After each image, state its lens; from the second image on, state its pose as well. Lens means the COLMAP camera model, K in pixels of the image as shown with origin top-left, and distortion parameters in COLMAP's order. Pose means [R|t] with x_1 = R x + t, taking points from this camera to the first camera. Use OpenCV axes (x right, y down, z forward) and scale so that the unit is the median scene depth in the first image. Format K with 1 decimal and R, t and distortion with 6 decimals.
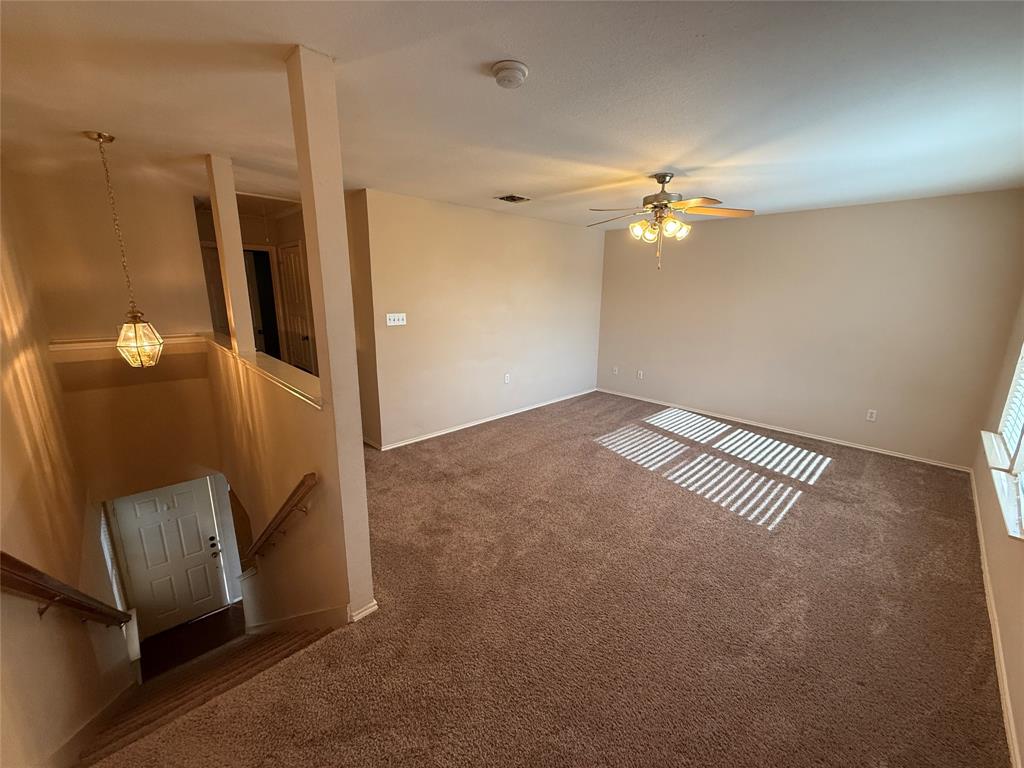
lens RADIAL K [[408.2, 0, 511.4], [0, 408.2, 388.2], [0, 0, 1]] dist [-0.000007, 0.000086]
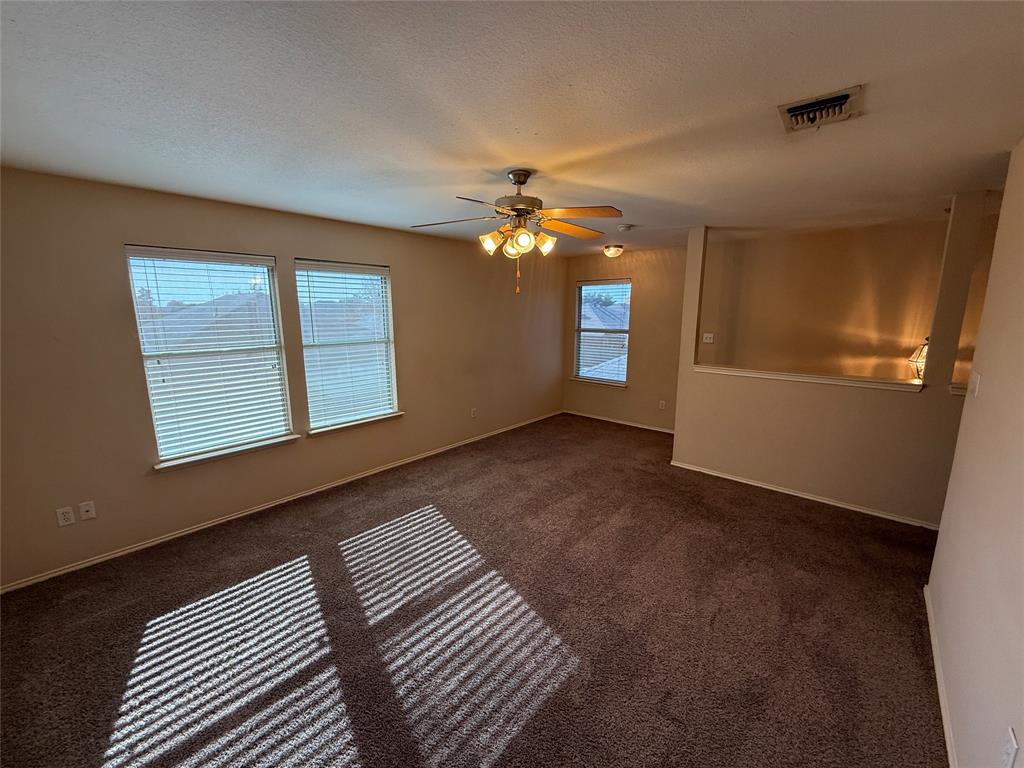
lens RADIAL K [[408.2, 0, 511.0], [0, 408.2, 380.9], [0, 0, 1]] dist [-0.000007, 0.000086]
pose [[-0.996559, 0.008878, -0.082408, 0.346016], [-0.024064, 0.920432, 0.390162, -0.344731], [0.079315, 0.390802, -0.917051, 1.412117]]
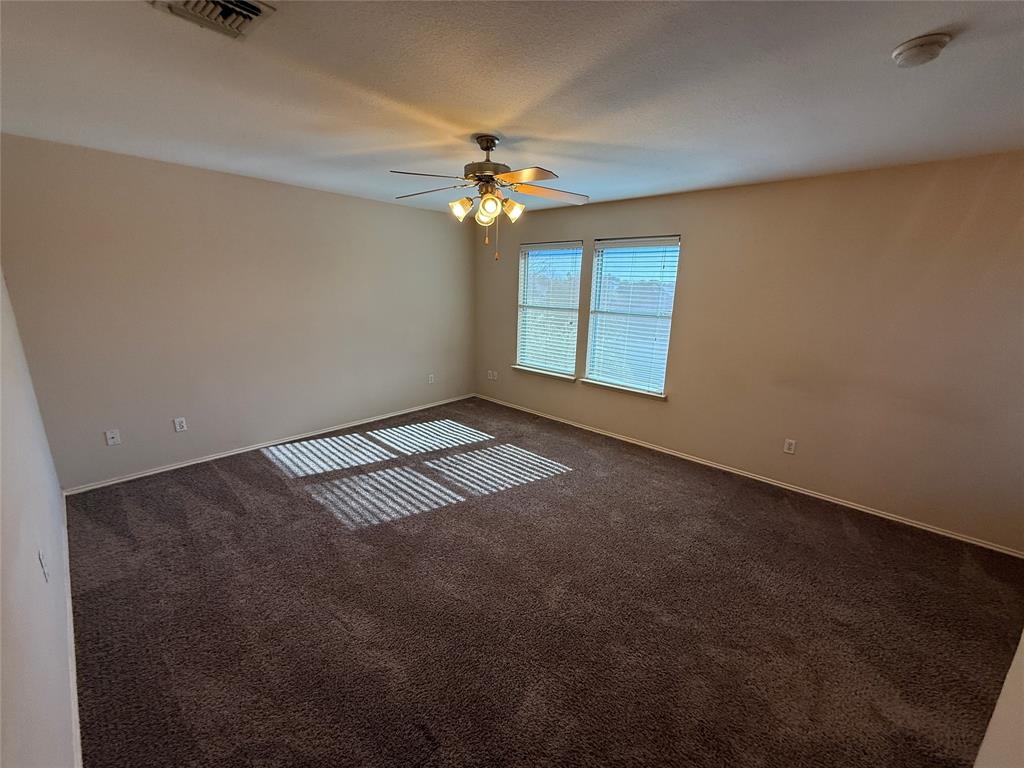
lens RADIAL K [[408.2, 0, 513.0], [0, 408.2, 389.4], [0, 0, 1]] dist [-0.000007, 0.000086]
pose [[-0.063563, -0.265539, 0.962002, -0.384964], [0.211815, 0.938400, 0.273020, -0.206756], [-0.975241, 0.221121, -0.003403, 0.795948]]
